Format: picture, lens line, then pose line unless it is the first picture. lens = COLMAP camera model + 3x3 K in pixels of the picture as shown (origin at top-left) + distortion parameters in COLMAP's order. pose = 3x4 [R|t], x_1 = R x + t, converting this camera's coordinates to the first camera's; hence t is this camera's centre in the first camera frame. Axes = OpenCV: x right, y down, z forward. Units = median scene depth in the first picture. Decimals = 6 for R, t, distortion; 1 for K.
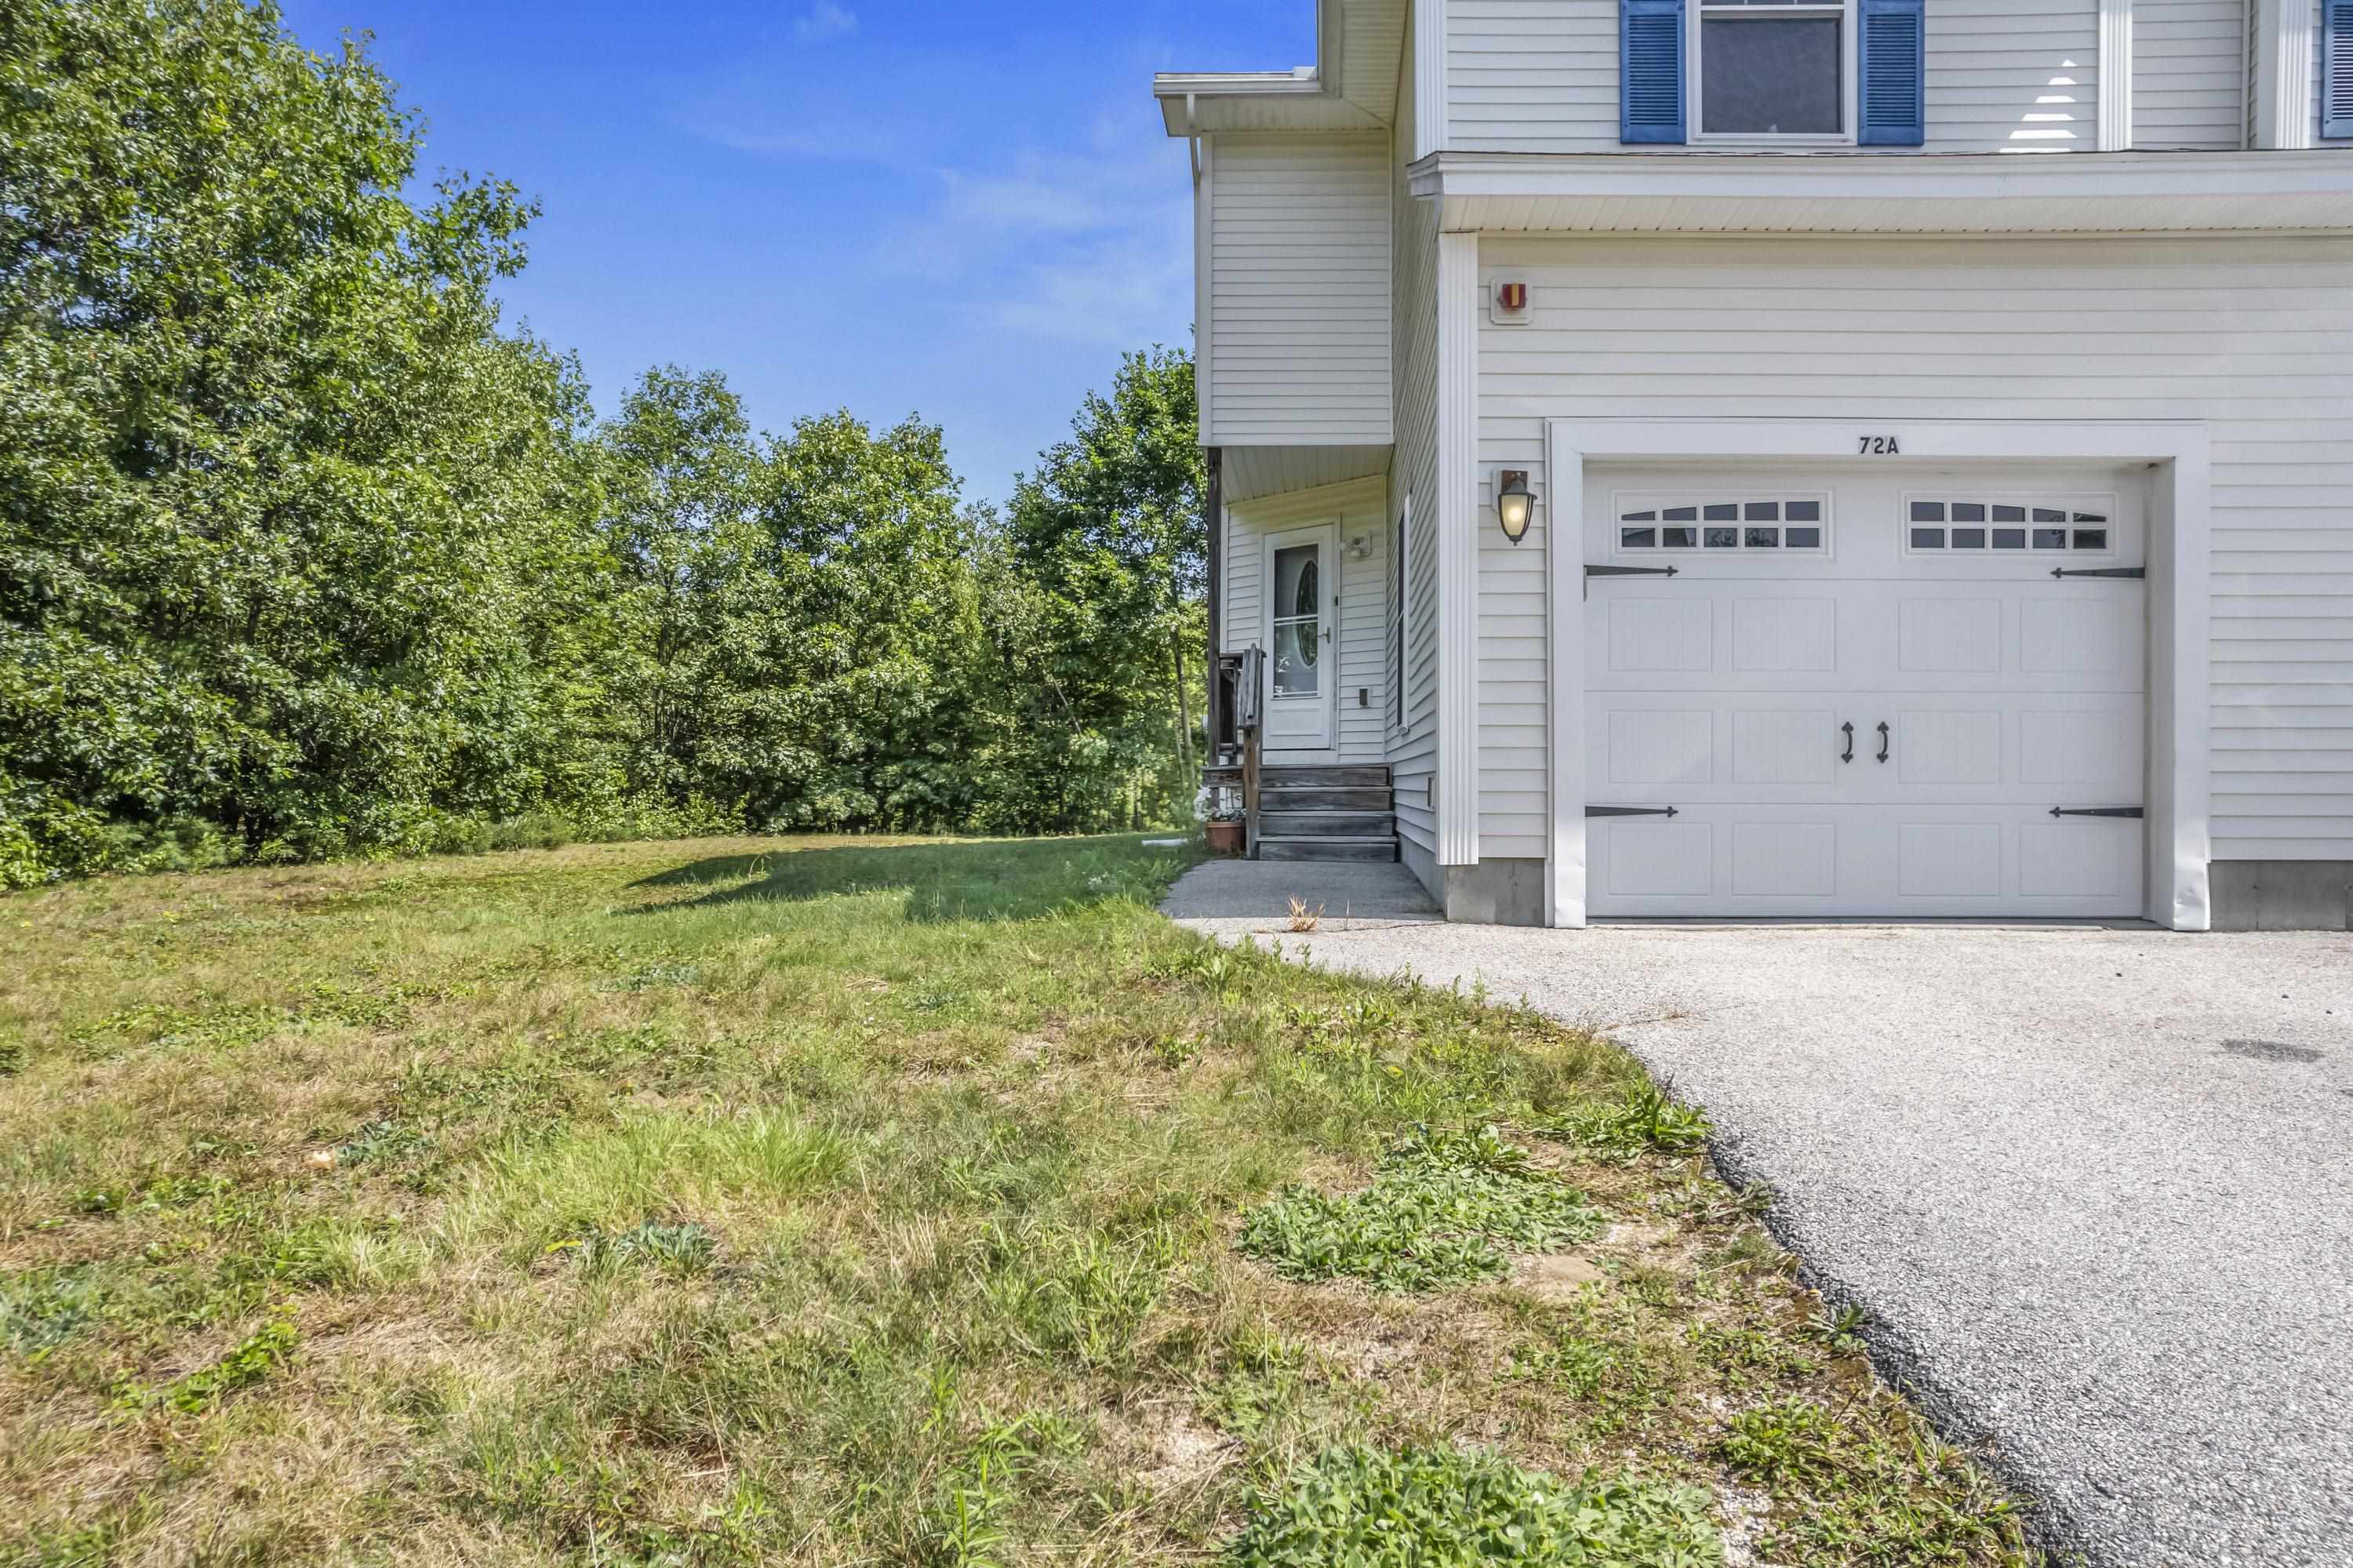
lens RADIAL K [[1547.2, 0, 1274.3], [0, 1547.2, 787.0], [0, 0, 1]] dist [-0.083101, 0.088178]
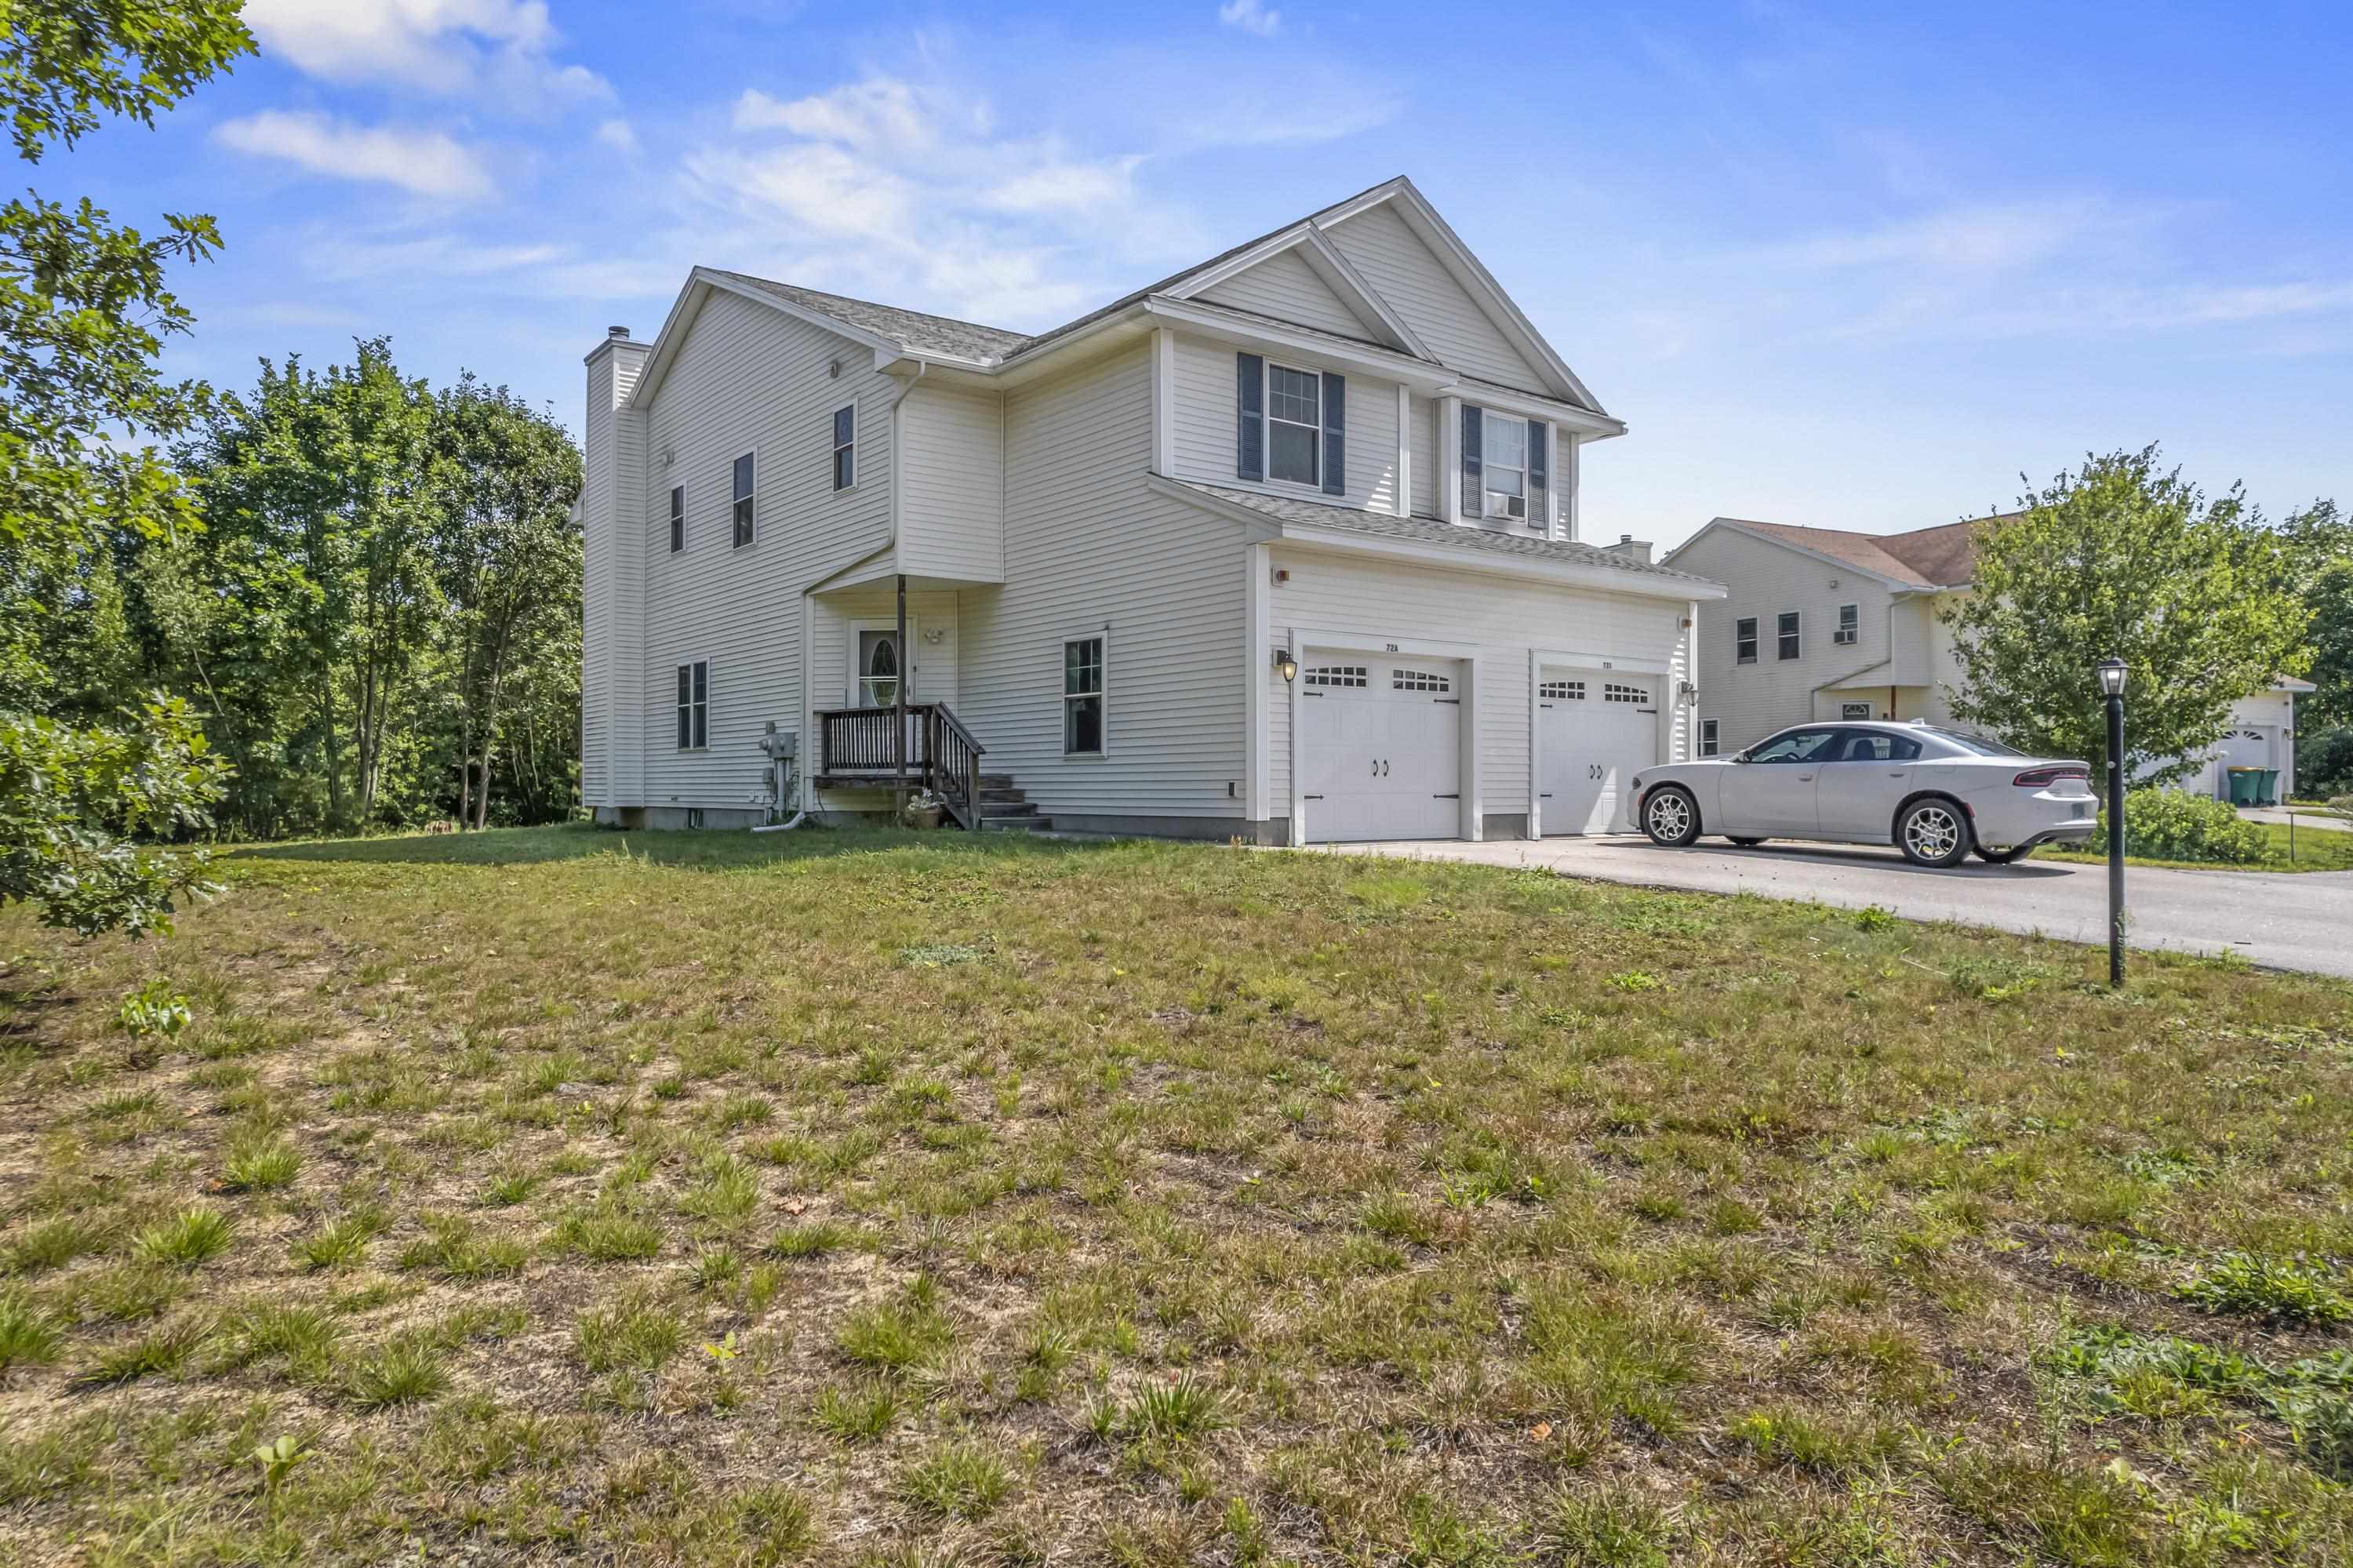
lens RADIAL K [[1510.1, 0, 1178.3], [0, 1510.1, 791.5], [0, 0, 1]] dist [-0.079552, 0.062157]
pose [[0.773365, -0.005868, 0.633934, -1.375252], [0.005340, 0.999982, 0.002741, -0.000838], [-0.633939, 0.001266, 0.773382, -0.642203]]
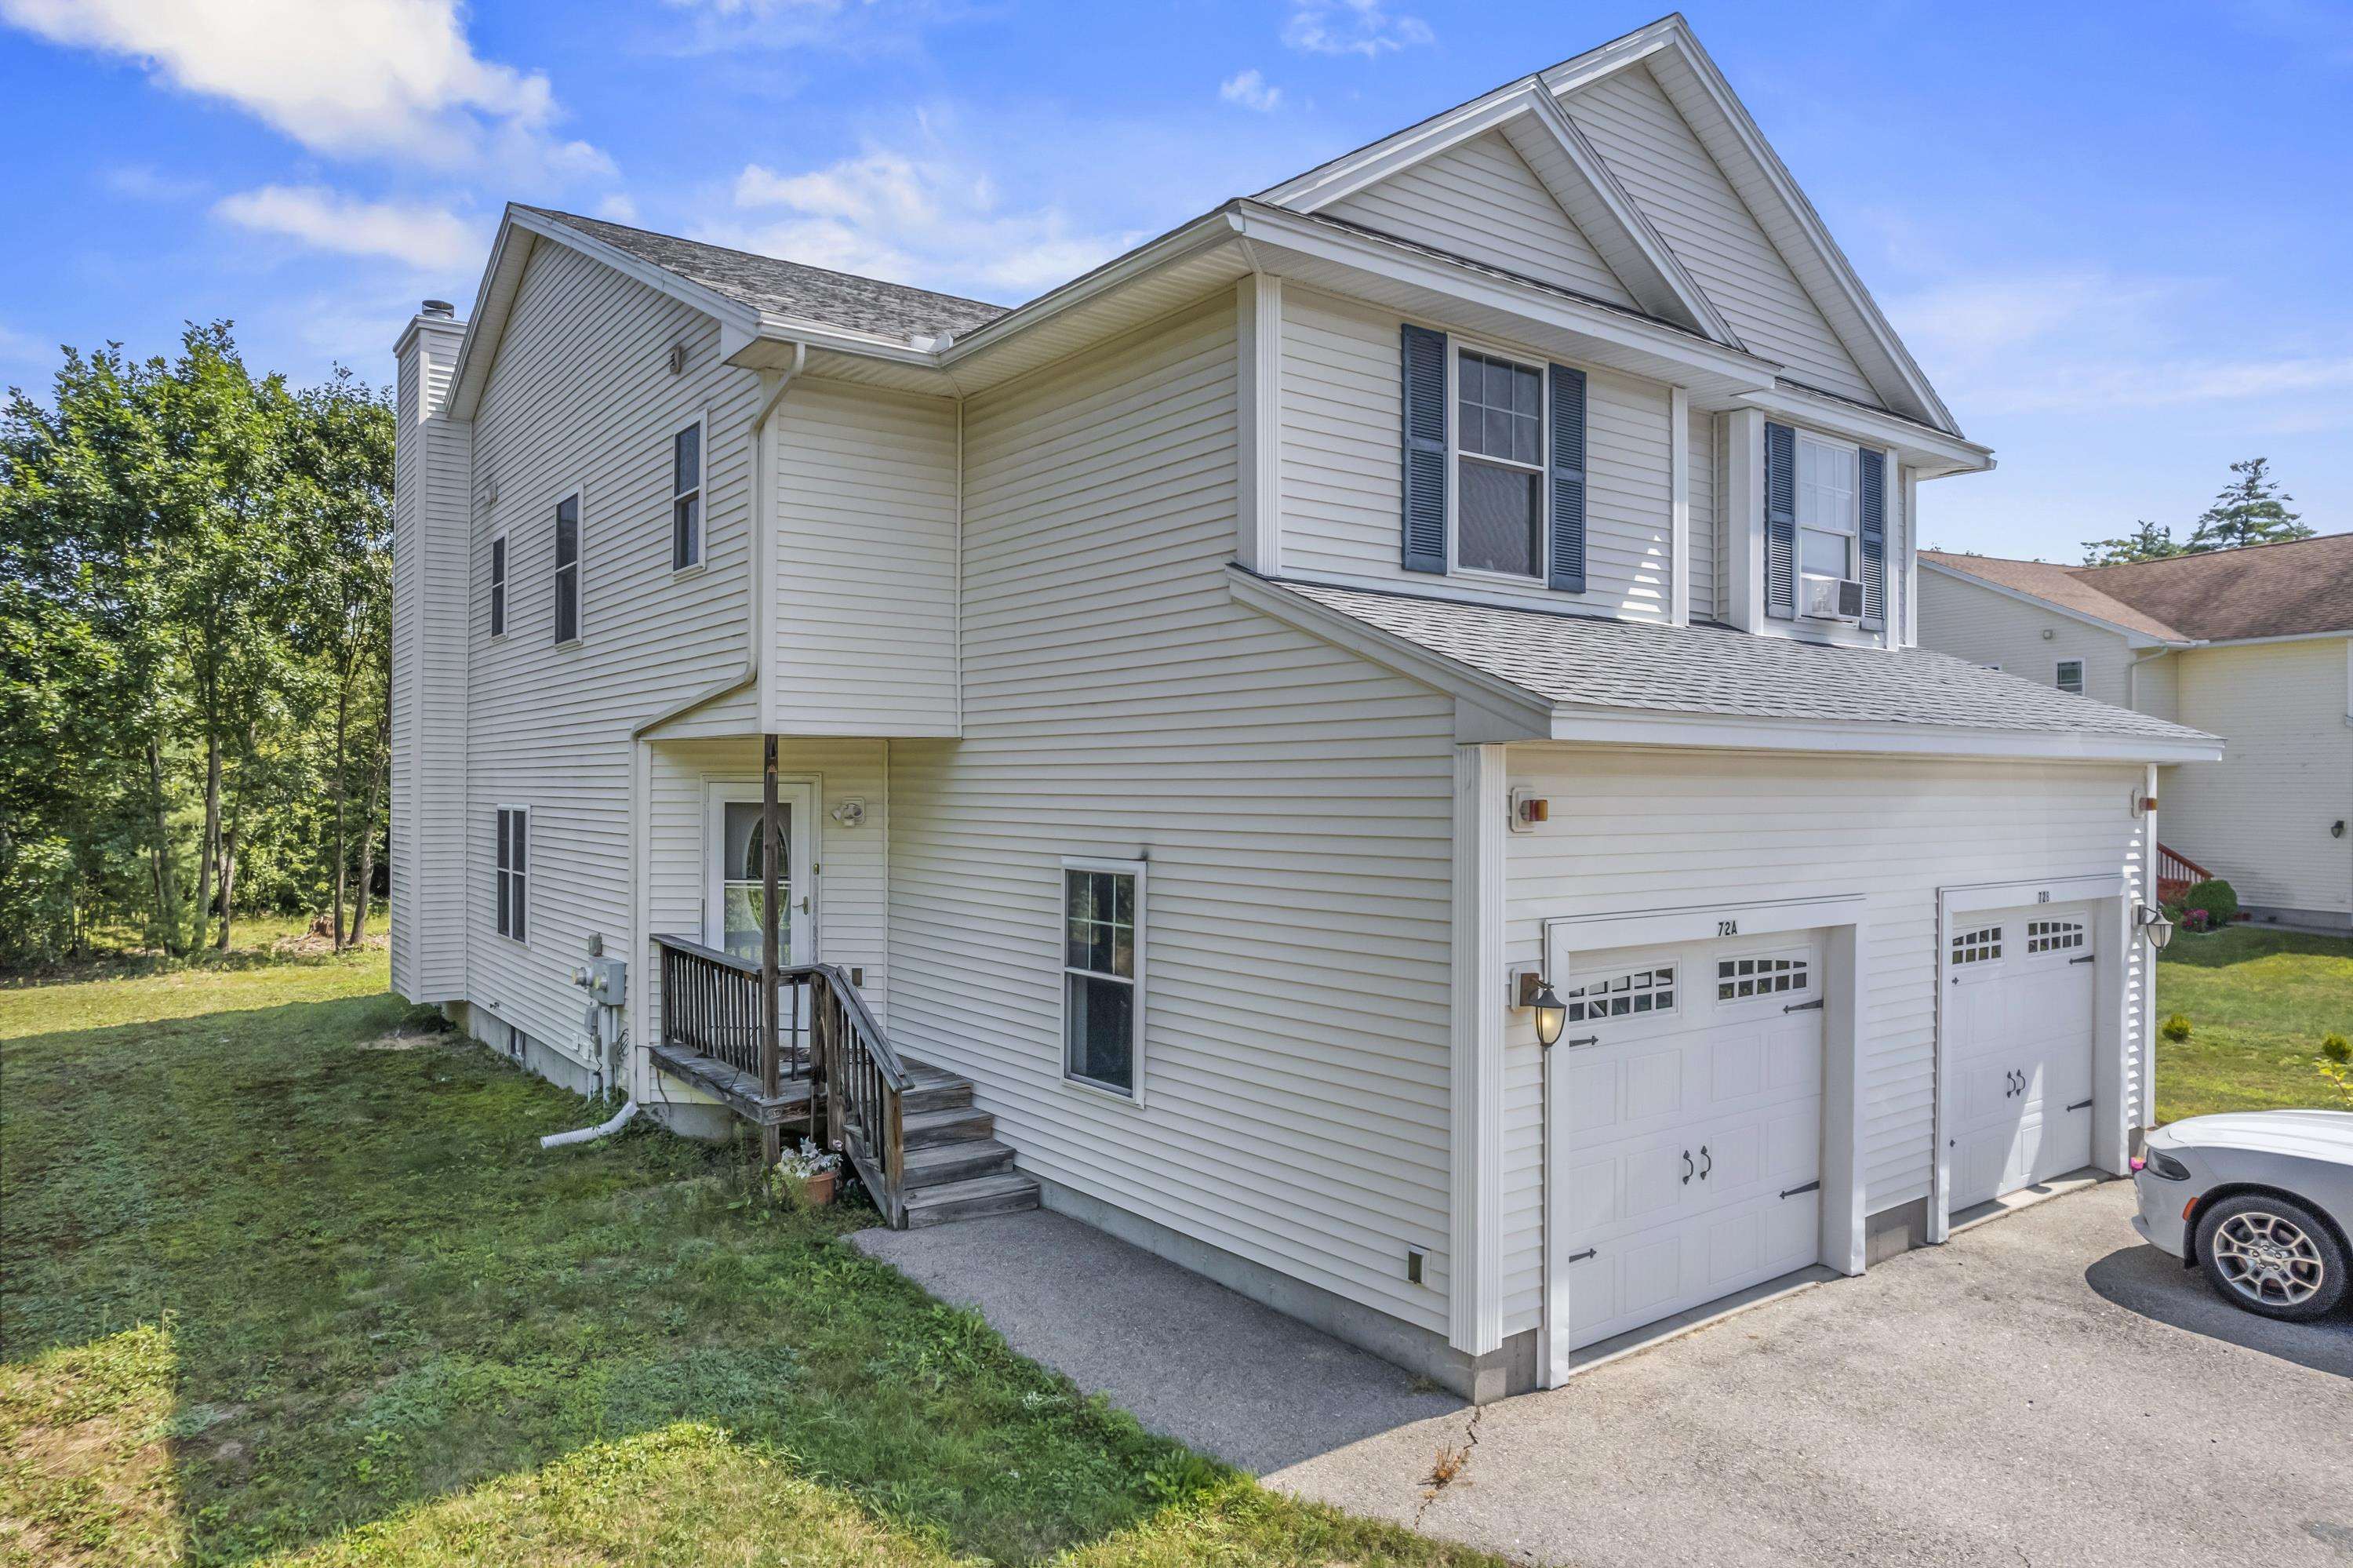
lens RADIAL K [[1510.1, 0, 1178.3], [0, 1510.1, 791.5], [0, 0, 1]] dist [-0.079552, 0.062157]
pose [[0.784802, -0.003795, 0.619735, -0.659671], [0.001038, 0.999988, 0.004809, -0.329433], [-0.619746, -0.003131, 0.784796, 0.332826]]
